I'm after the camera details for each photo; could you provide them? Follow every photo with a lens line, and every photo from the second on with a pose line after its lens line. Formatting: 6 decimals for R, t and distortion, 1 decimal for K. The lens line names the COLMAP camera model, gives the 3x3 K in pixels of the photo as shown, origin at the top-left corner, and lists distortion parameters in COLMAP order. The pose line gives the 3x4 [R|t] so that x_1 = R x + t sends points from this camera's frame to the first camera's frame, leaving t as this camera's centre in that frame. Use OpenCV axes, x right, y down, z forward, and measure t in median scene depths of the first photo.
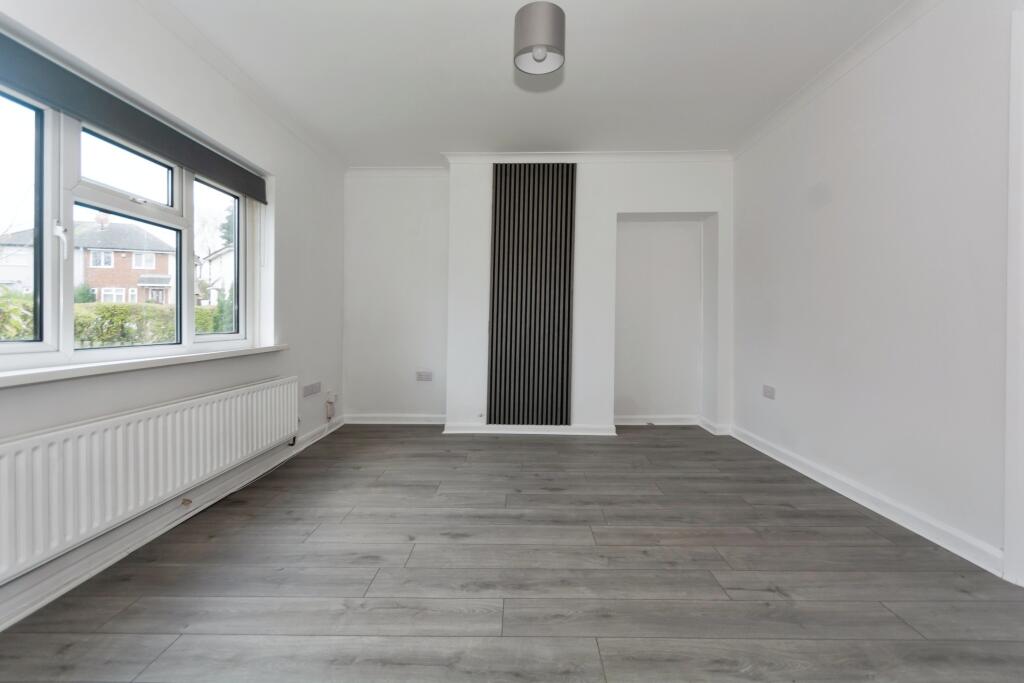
lens RADIAL K [[460.2, 0, 512.0], [0, 460.2, 341.5], [0, 0, 1]] dist [-0.000410, 0.000334]
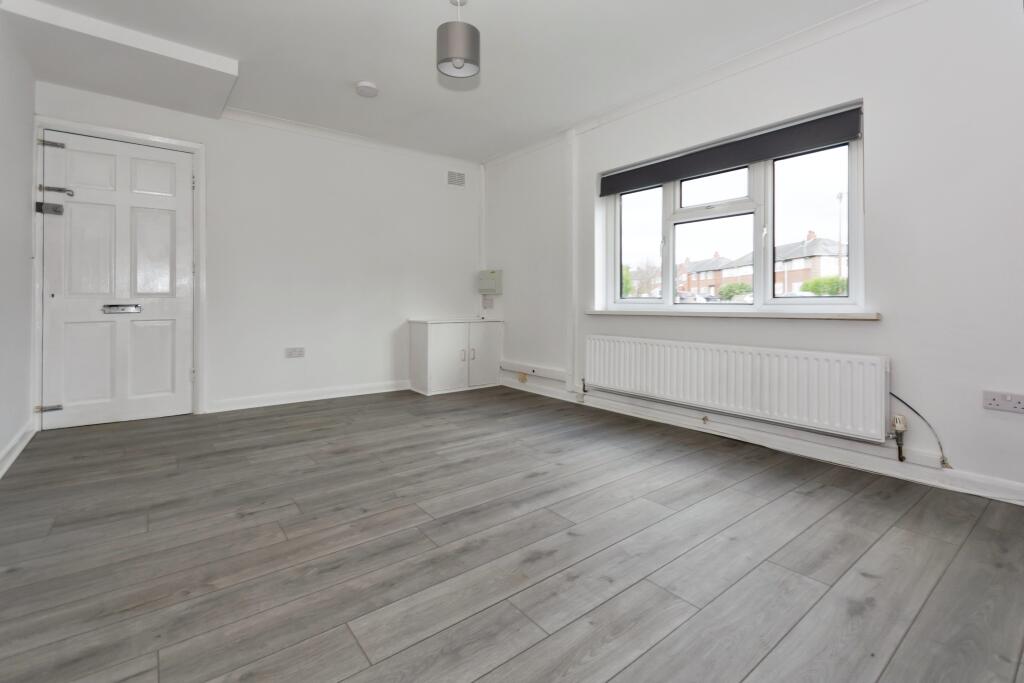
lens RADIAL K [[464.0, 0, 528.1], [0, 464.0, 307.7], [0, 0, 1]] dist [-0.001772, -0.000348]
pose [[-0.763426, 0.014907, -0.645724, 0.486139], [-0.023753, 0.998409, 0.051131, -0.031160], [0.645459, 0.054373, -0.761857, 1.447976]]
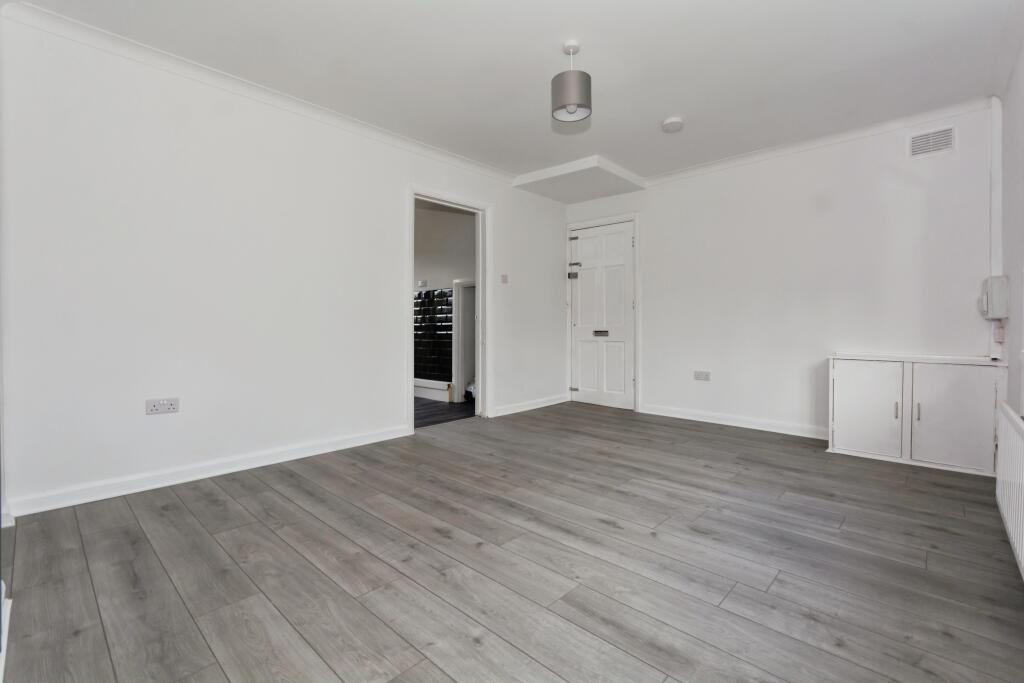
lens RADIAL K [[460.2, 0, 512.0], [0, 460.2, 341.5], [0, 0, 1]] dist [-0.000410, 0.000334]
pose [[-0.743079, -0.017041, 0.668986, -0.497754], [0.031353, 0.997691, 0.060240, -0.032332], [-0.668468, 0.065738, -0.740830, 1.477221]]
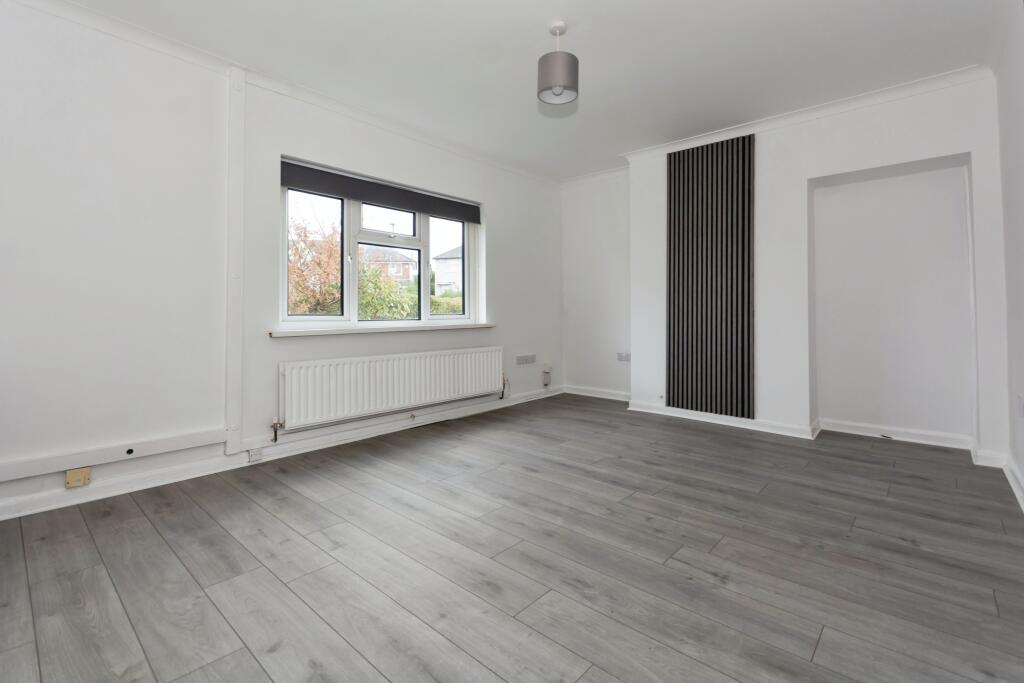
lens RADIAL K [[469.9, 0, 511.8], [0, 469.9, 325.2], [0, 0, 1]] dist [-0.000804, 0.000308]
pose [[0.753410, 0.020450, -0.657233, 0.554584], [-0.028407, 0.999595, -0.001462, 0.015606], [0.656937, 0.019772, 0.753686, -0.028848]]
